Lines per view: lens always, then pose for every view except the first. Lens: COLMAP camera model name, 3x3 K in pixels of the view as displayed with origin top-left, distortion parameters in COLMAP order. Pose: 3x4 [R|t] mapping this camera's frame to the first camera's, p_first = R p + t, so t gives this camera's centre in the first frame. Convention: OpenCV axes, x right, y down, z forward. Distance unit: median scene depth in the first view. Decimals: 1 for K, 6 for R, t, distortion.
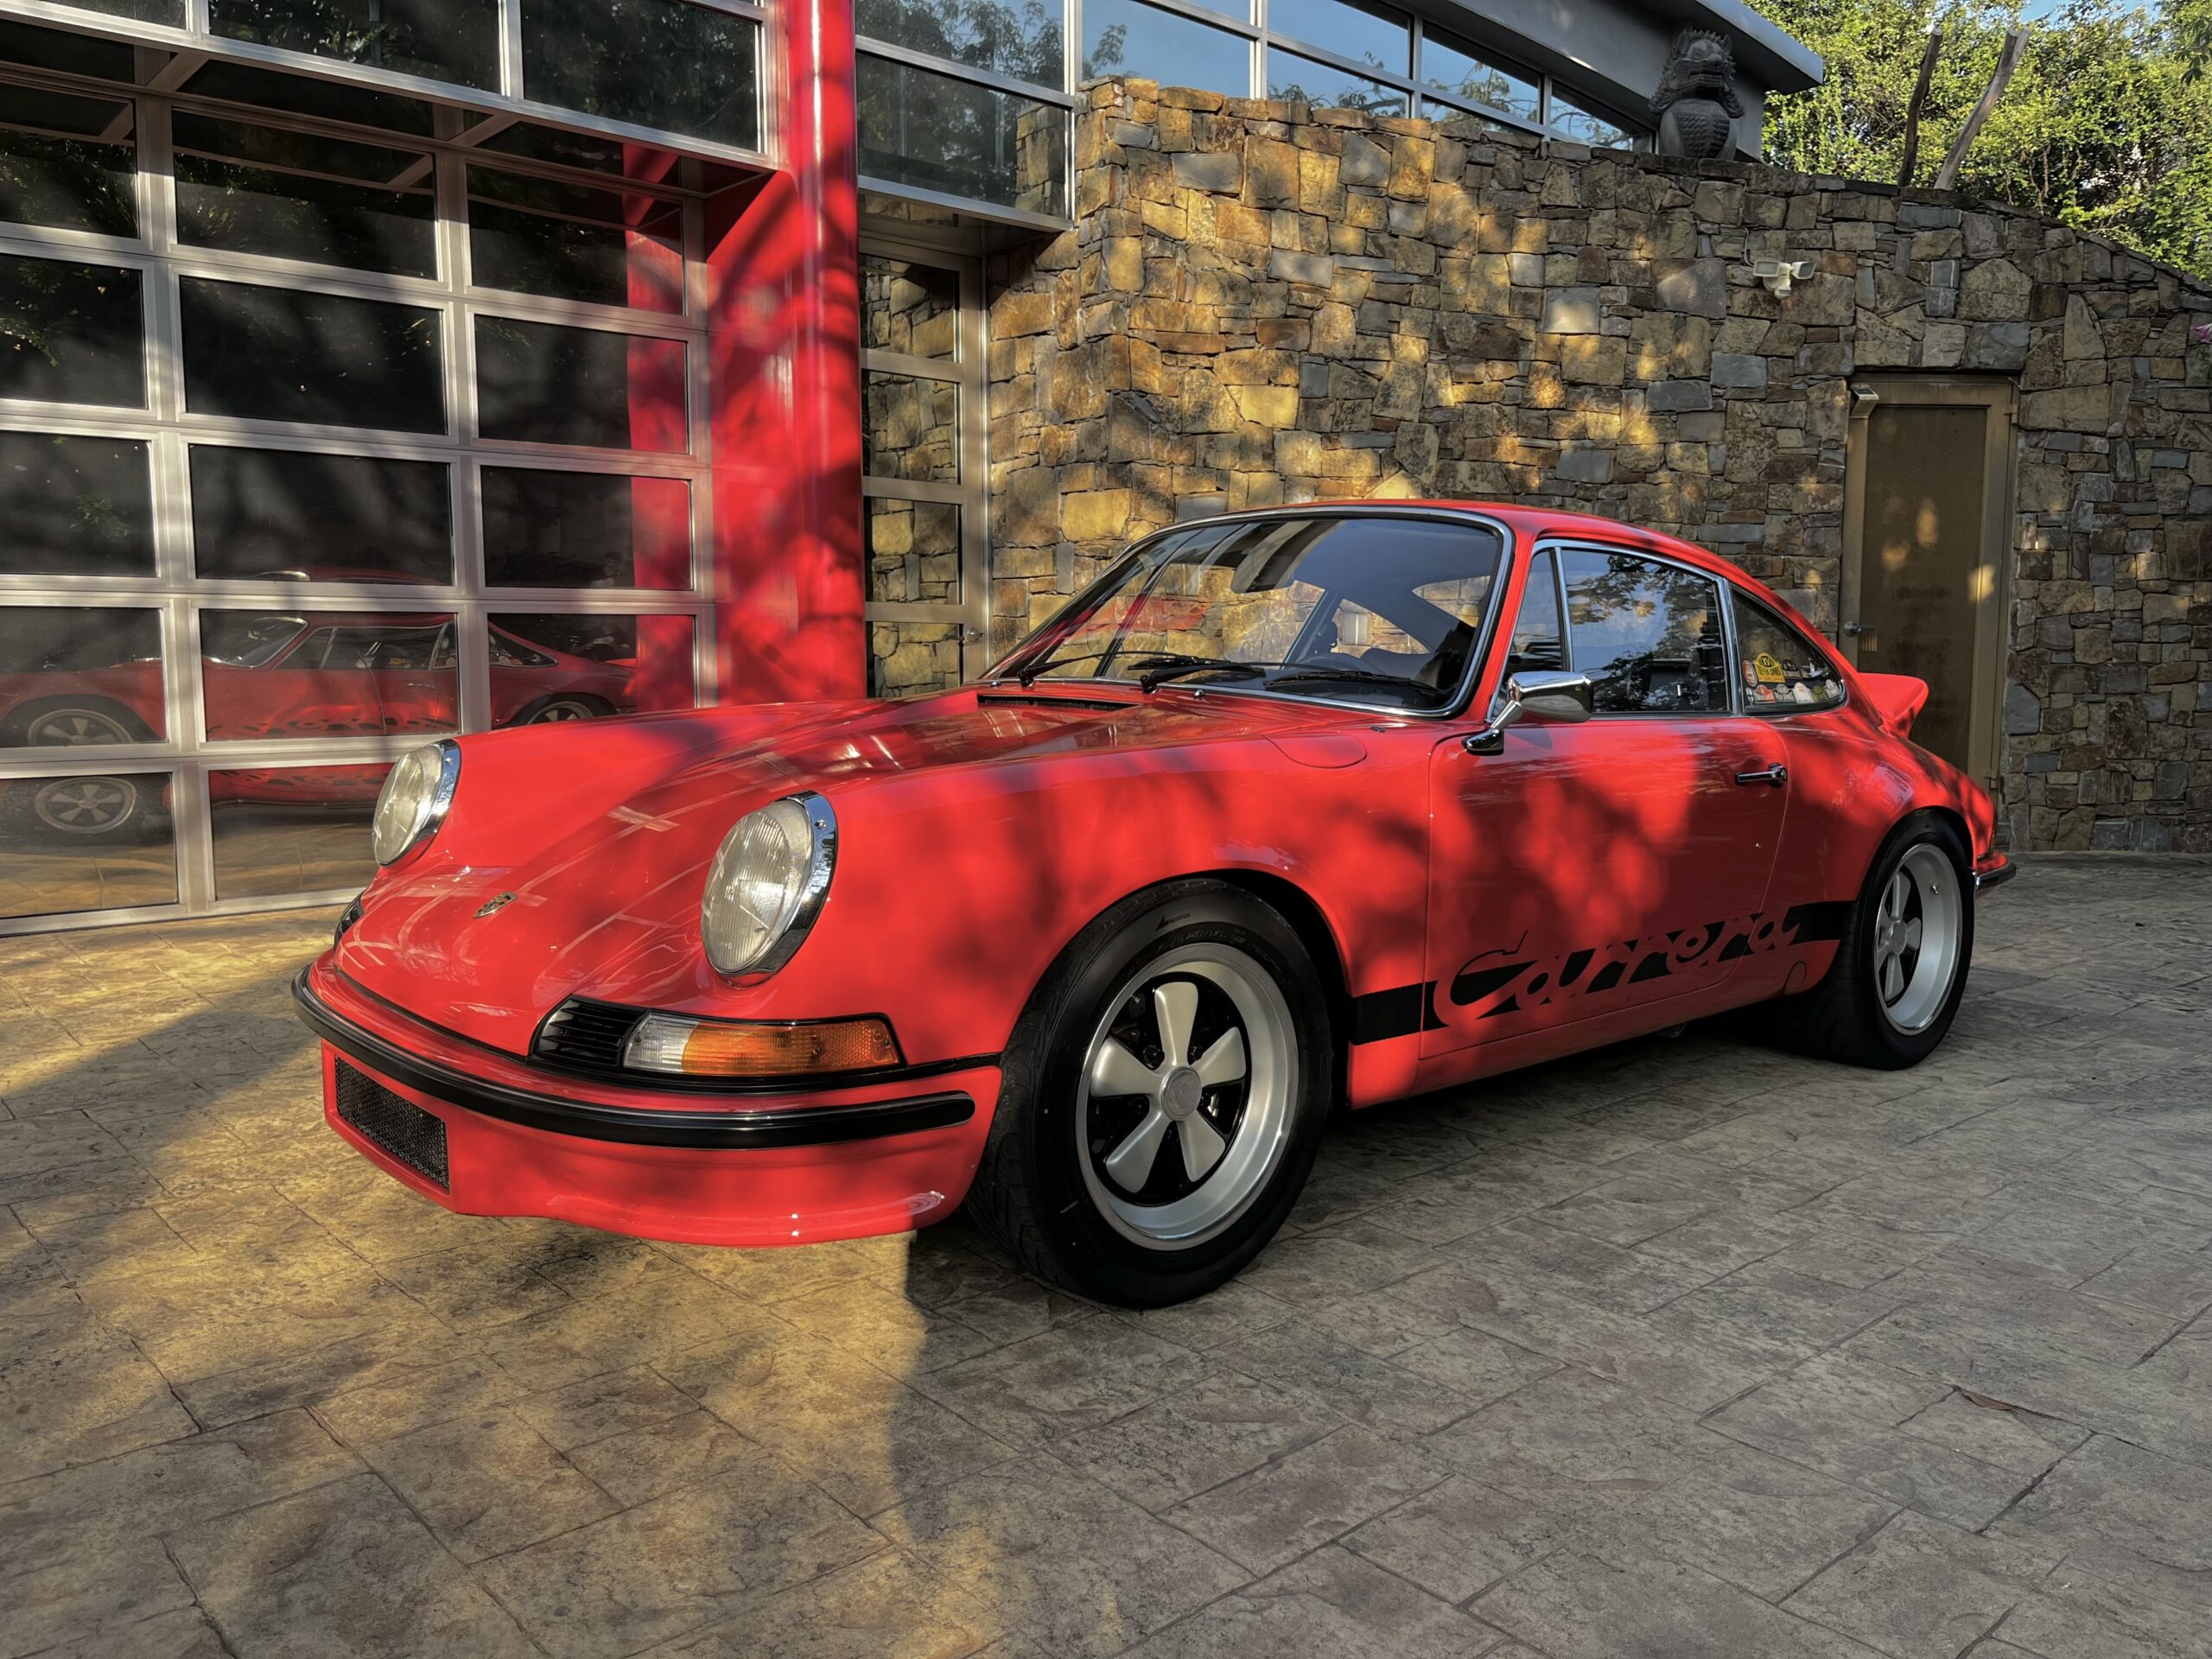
lens RADIAL K [[1692.9, 0, 1105.0], [0, 1692.9, 829.1], [0, 0, 1]] dist [0.060704, -0.084122]
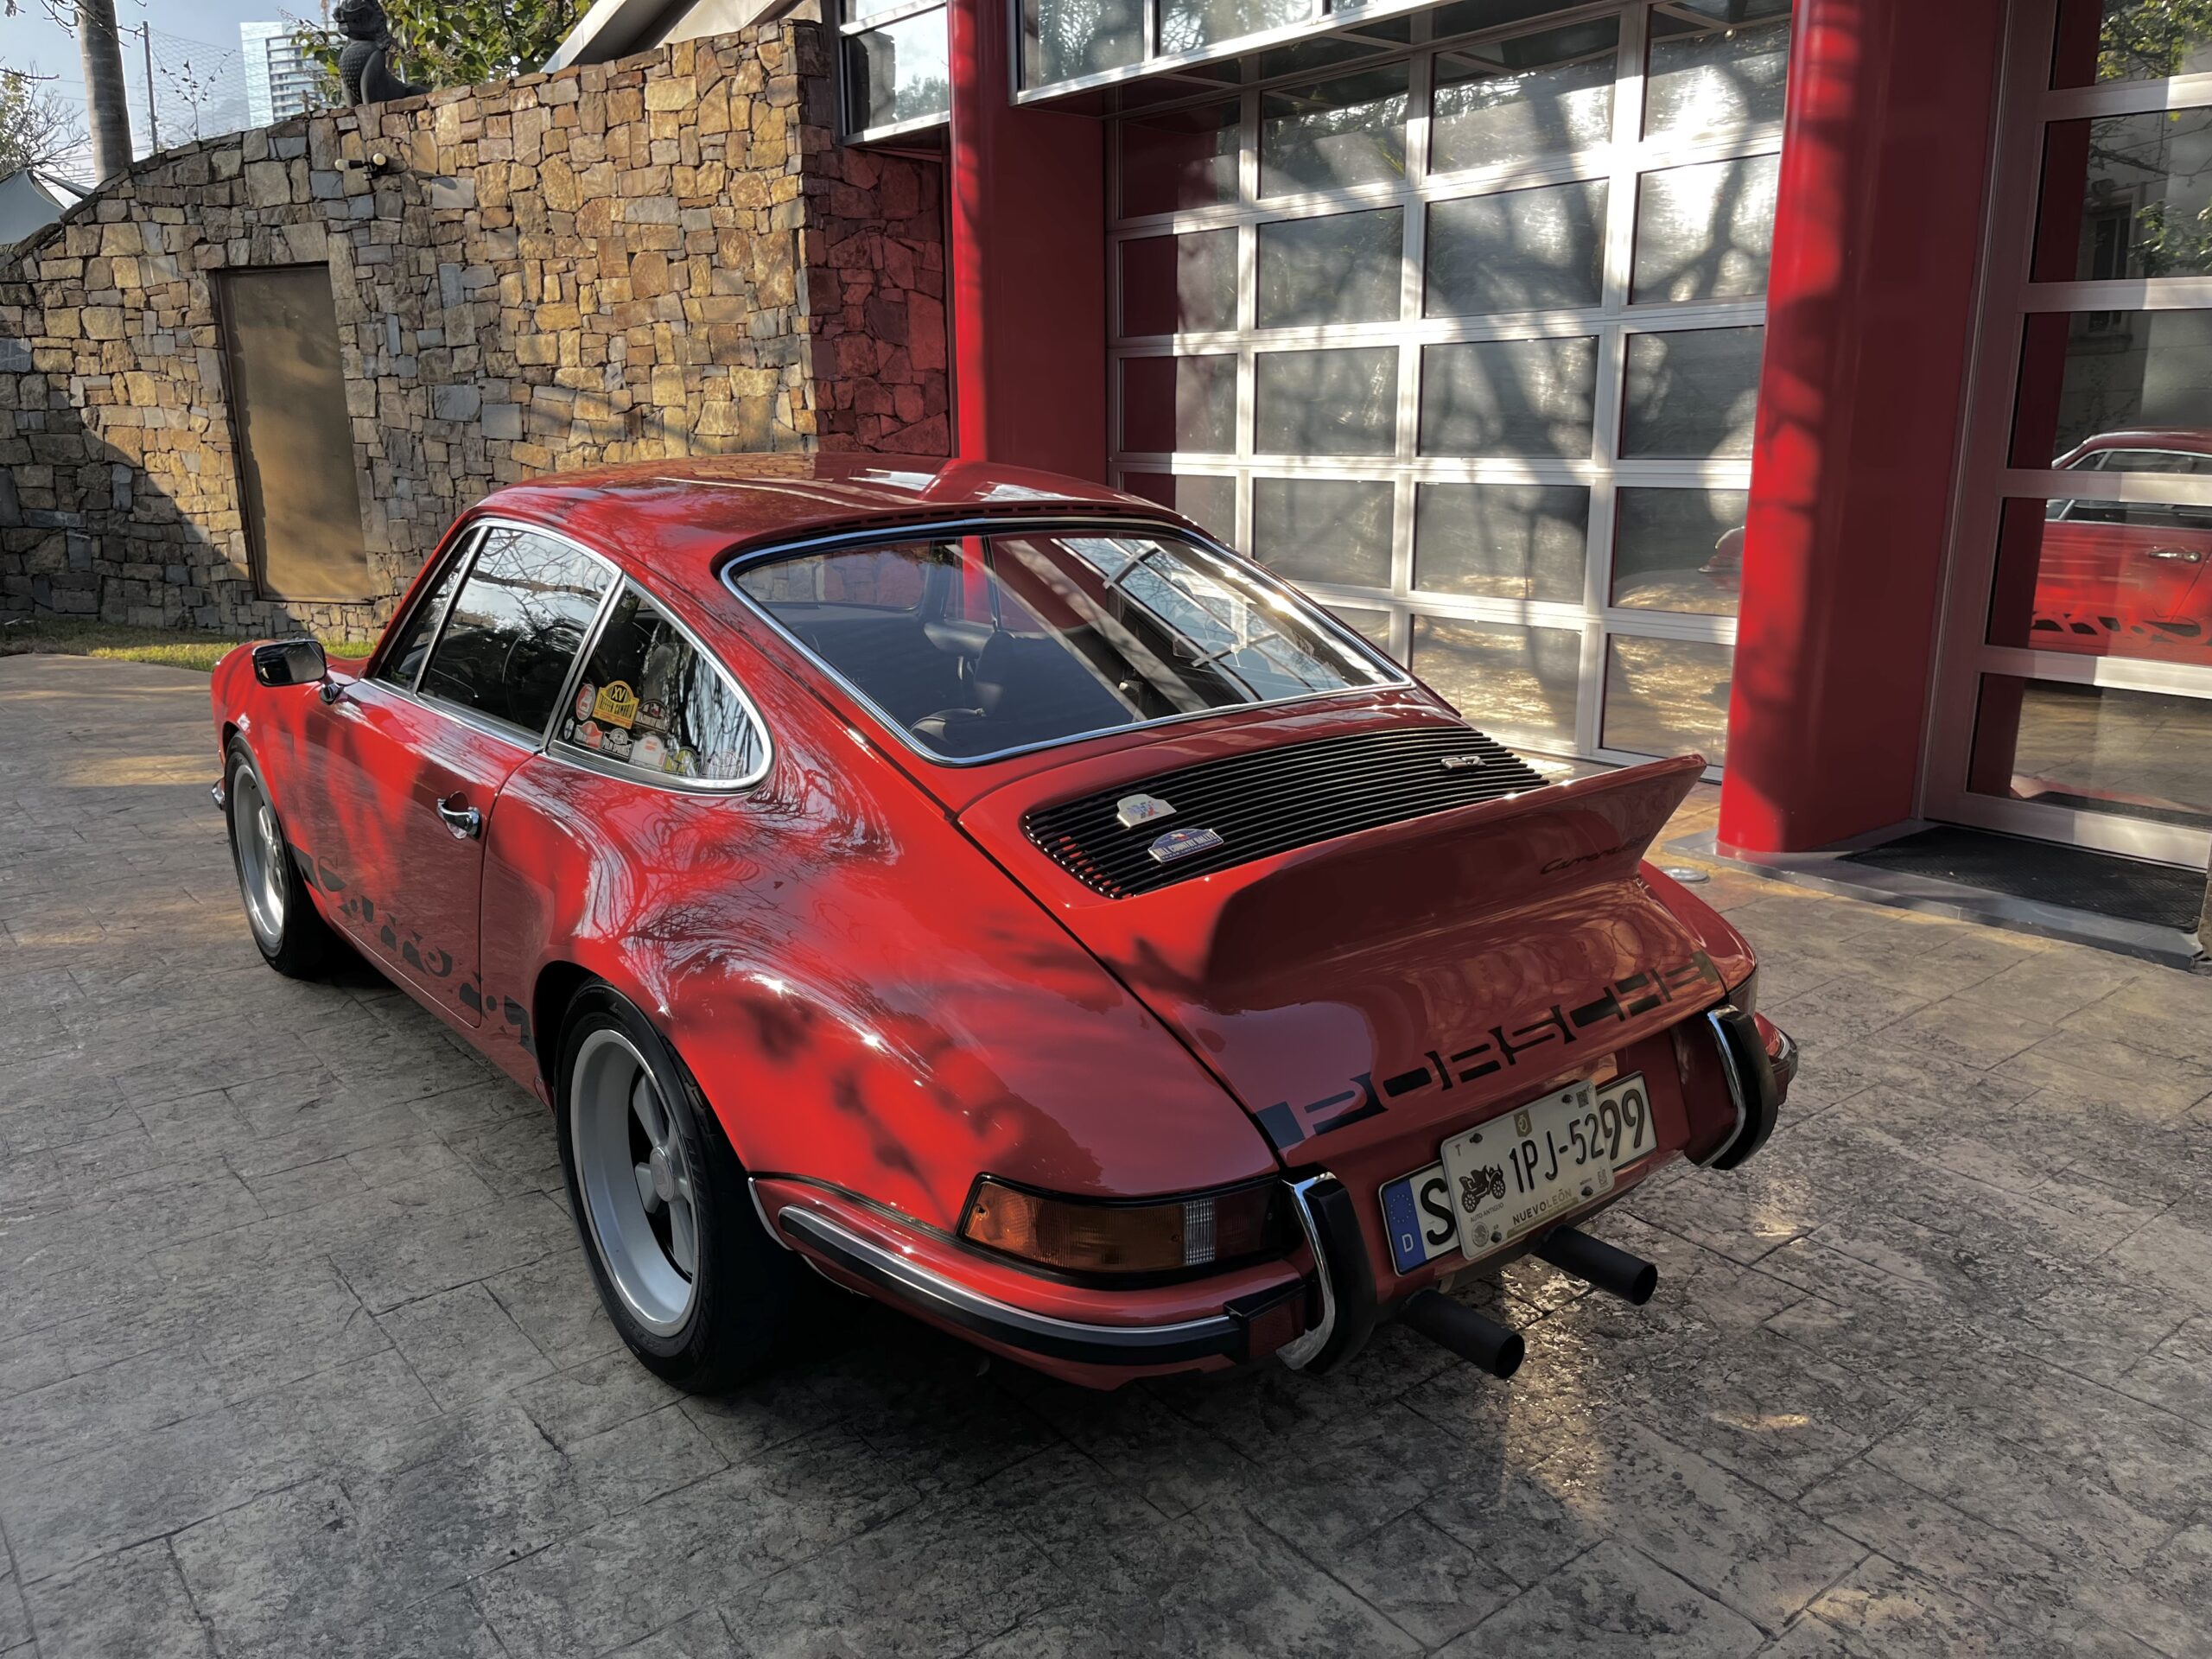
lens RADIAL K [[1692.9, 0, 1088.4], [0, 1692.9, 839.3], [0, 0, 1]] dist [0.060704, -0.084122]
pose [[-0.057911, 0.241131, -0.968763, 0.672169], [-0.093756, 0.964789, 0.245746, -0.144610], [0.993909, 0.105059, -0.033265, 0.760697]]
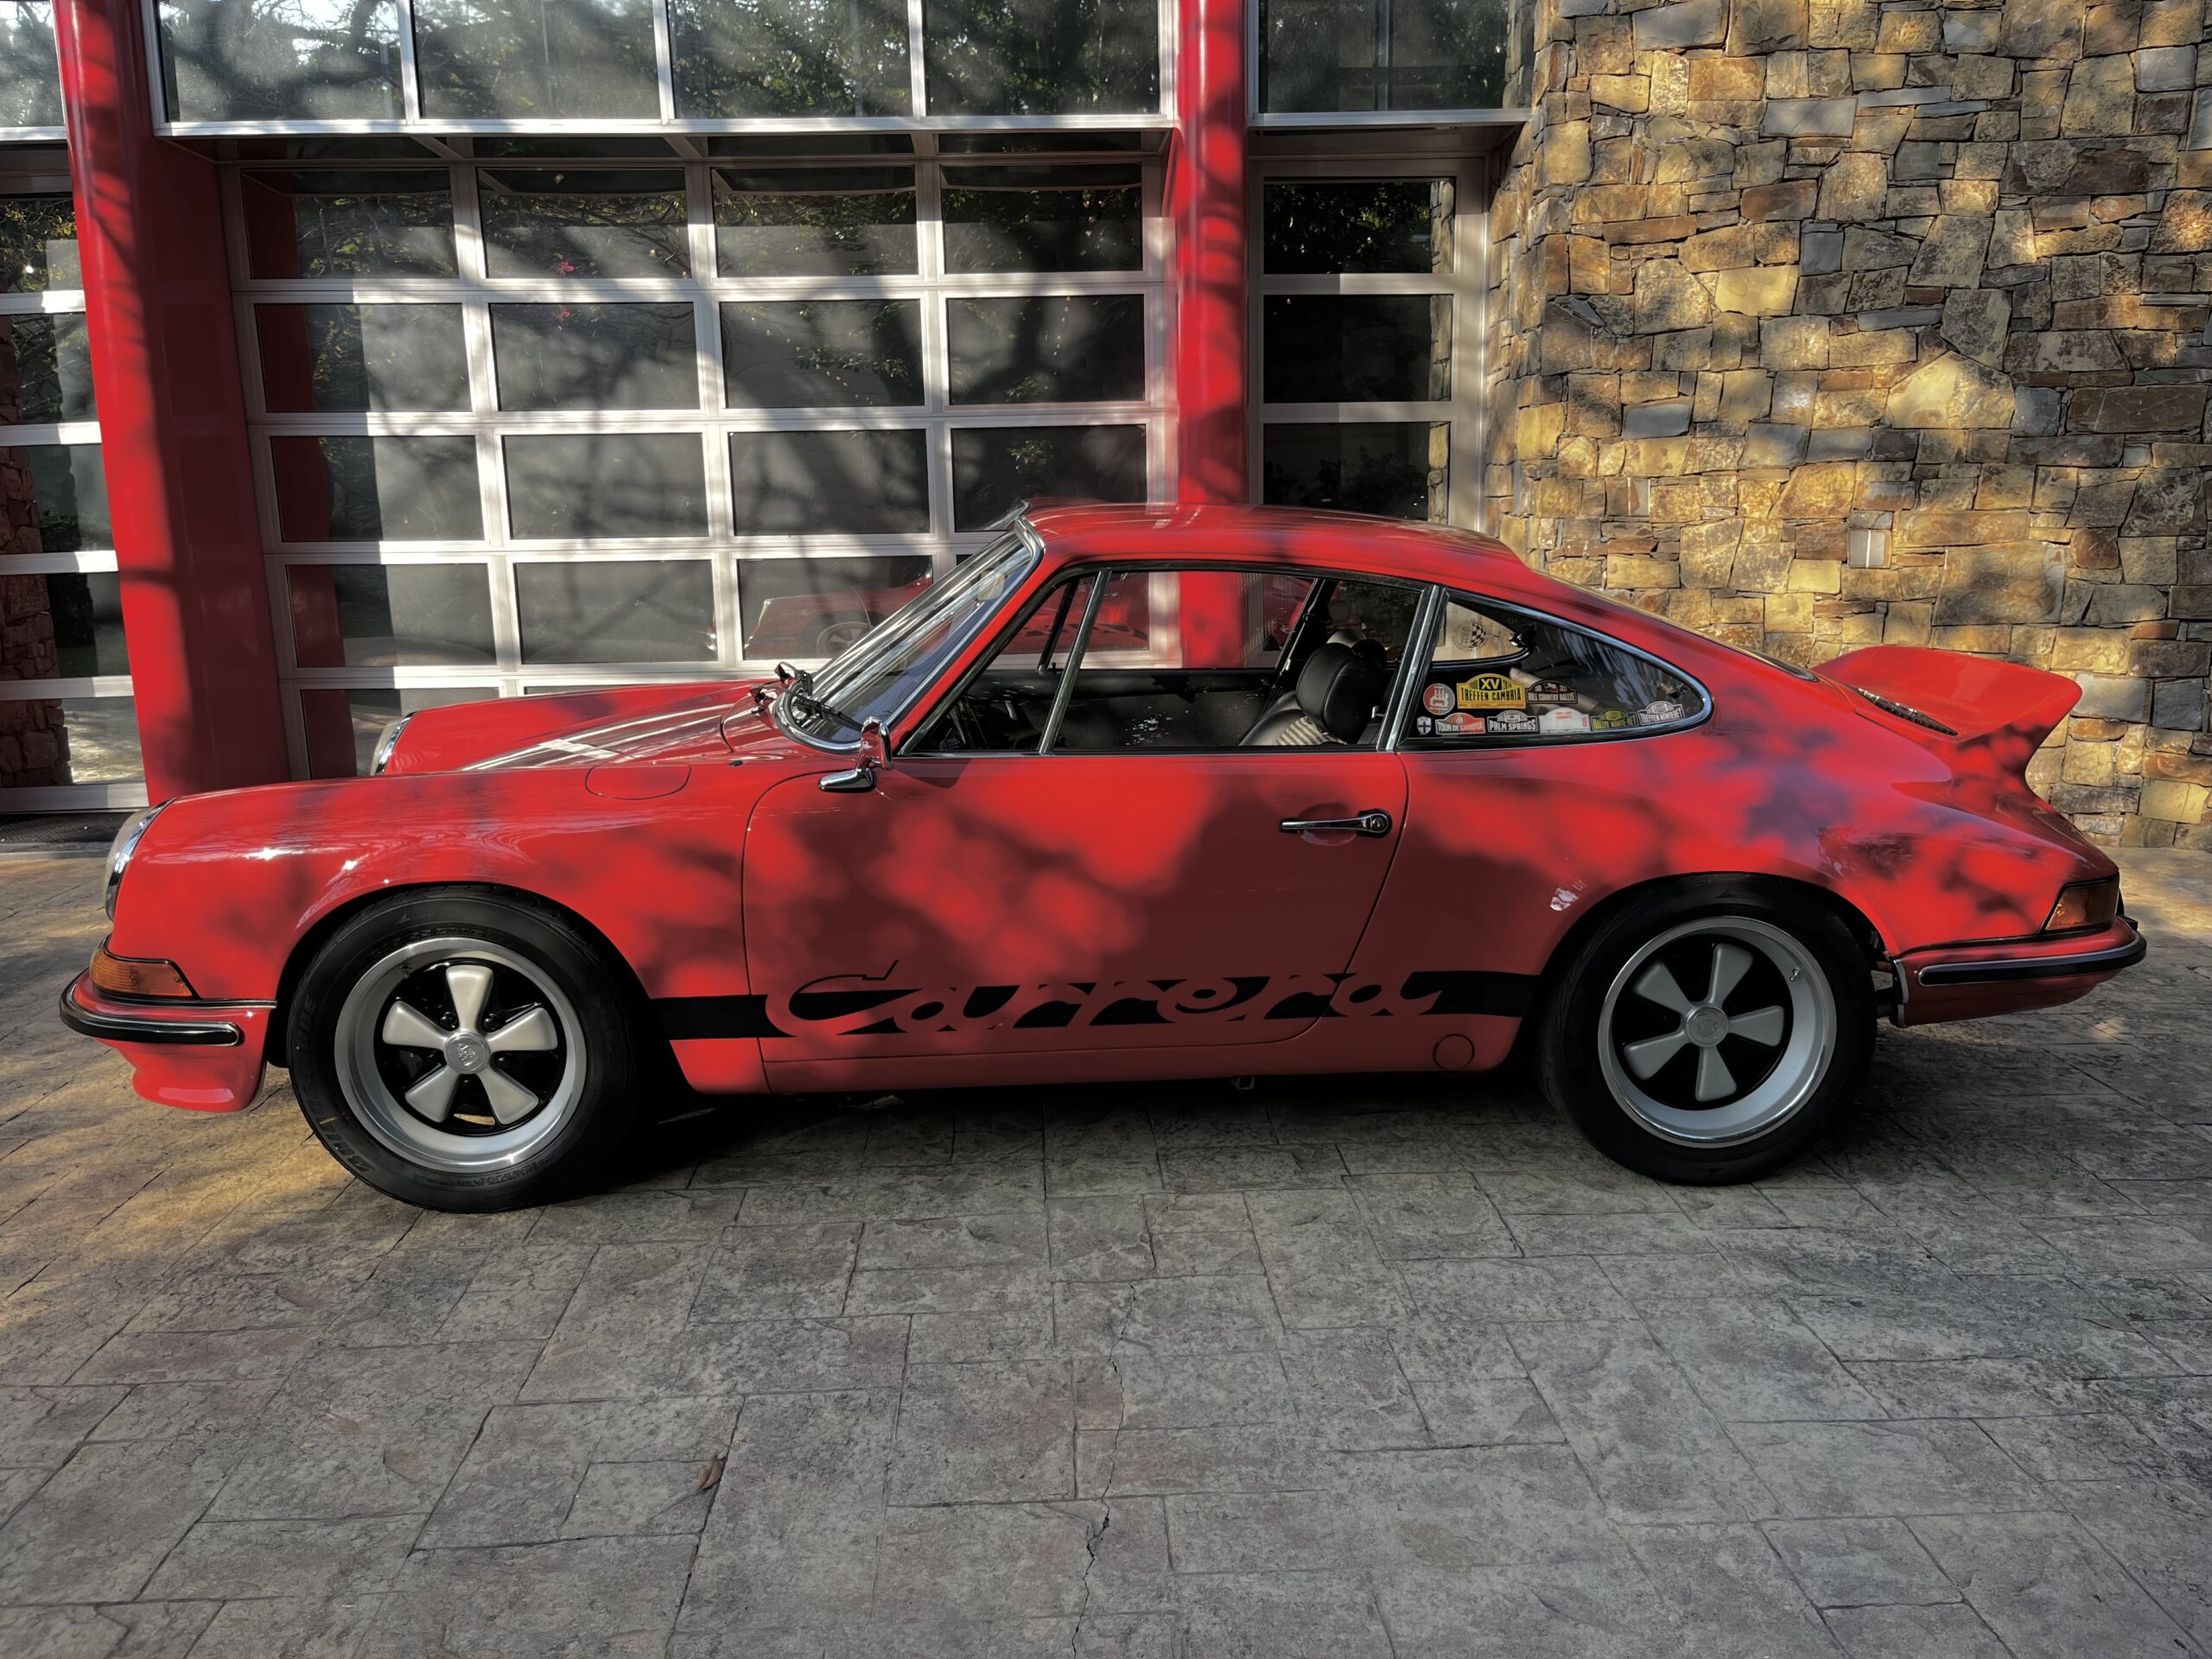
lens RADIAL K [[1692.9, 0, 1106.6], [0, 1692.9, 836.0], [0, 0, 1]] dist [0.060704, -0.084122]
pose [[0.780361, 0.103510, -0.616702, 0.477919], [-0.045240, 0.992966, 0.109417, -0.066228], [0.623690, -0.057485, 0.779555, 0.130923]]
